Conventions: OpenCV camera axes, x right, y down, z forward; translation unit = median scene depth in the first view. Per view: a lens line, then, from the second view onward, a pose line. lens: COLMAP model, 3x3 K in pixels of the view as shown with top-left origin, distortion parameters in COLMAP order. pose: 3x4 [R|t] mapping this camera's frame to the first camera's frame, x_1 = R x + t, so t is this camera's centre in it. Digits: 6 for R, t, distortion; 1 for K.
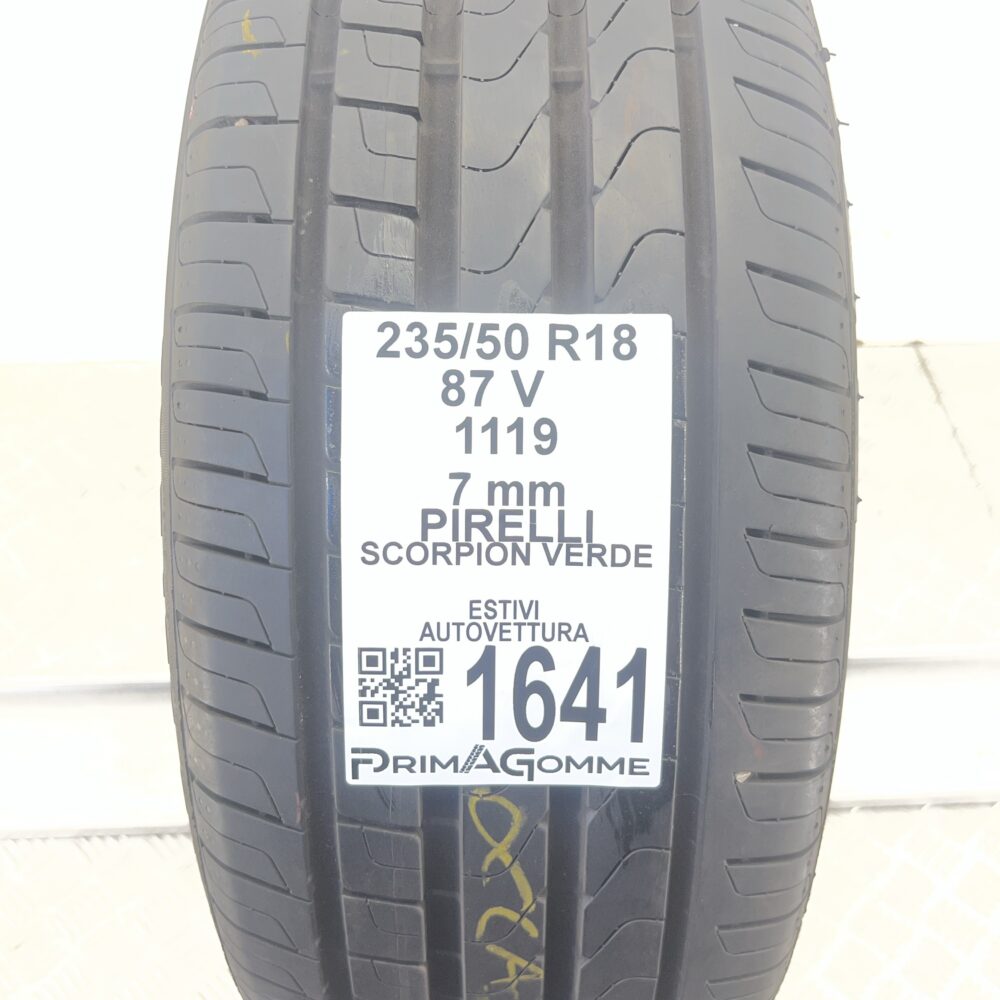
lens RADIAL K [[1049.7, 0, 500.0], [0, 1049.7, 500.0], [0, 0, 1]] dist [0.021971, -0.119484]
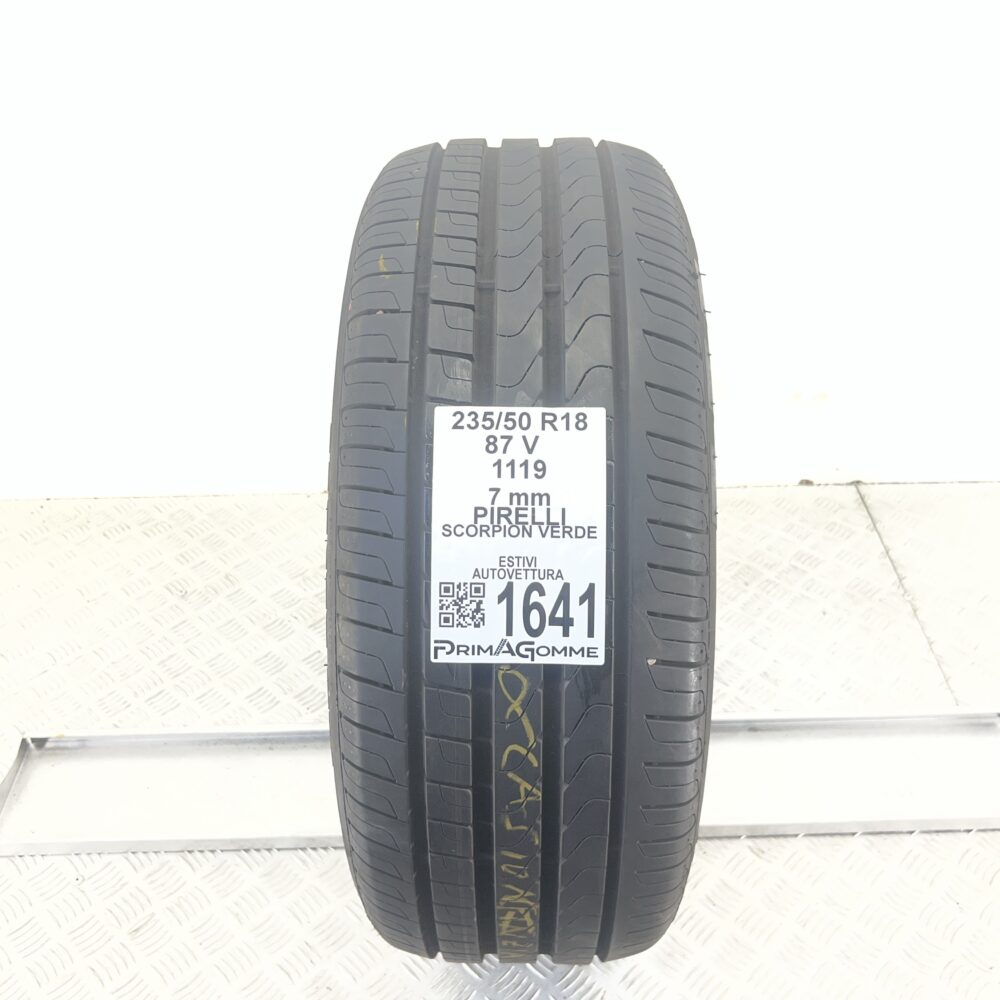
lens RADIAL K [[1049.7, 0, 500.0], [0, 1049.7, 500.0], [0, 0, 1]] dist [0.021971, -0.119484]
pose [[0.999782, 0.001720, -0.020808, 0.010523], [-0.005194, 0.985761, -0.168074, 0.306214], [0.020223, 0.168145, 0.985555, -0.847390]]
